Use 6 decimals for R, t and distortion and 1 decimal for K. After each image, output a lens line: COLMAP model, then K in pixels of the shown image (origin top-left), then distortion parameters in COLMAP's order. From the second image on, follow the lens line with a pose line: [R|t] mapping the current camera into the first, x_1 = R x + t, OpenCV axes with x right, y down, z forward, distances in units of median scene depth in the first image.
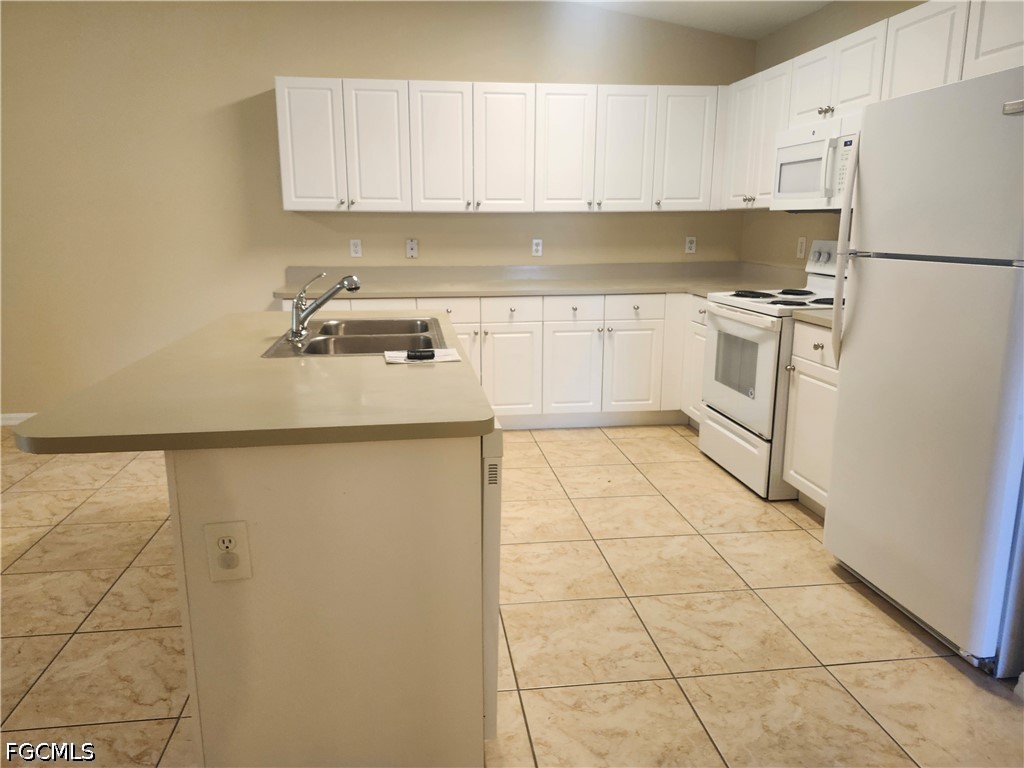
lens RADIAL K [[714.3, 0, 491.2], [0, 714.3, 371.7], [0, 0, 1]] dist [0.080656, -0.086514]
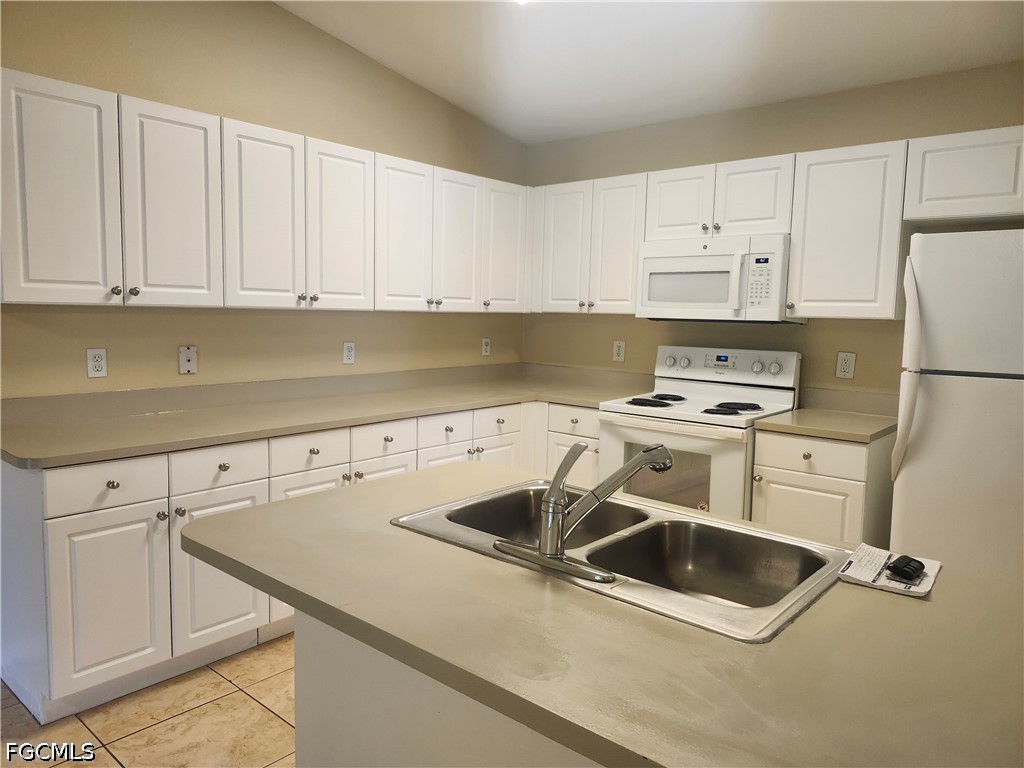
lens RADIAL K [[714.3, 0, 491.1], [0, 714.3, 378.5], [0, 0, 1]] dist [0.080656, -0.086514]
pose [[0.749874, -0.047582, 0.659867, -0.422477], [0.114649, 0.991666, -0.058780, -0.103558], [-0.651571, 0.119731, 0.749080, 0.398463]]
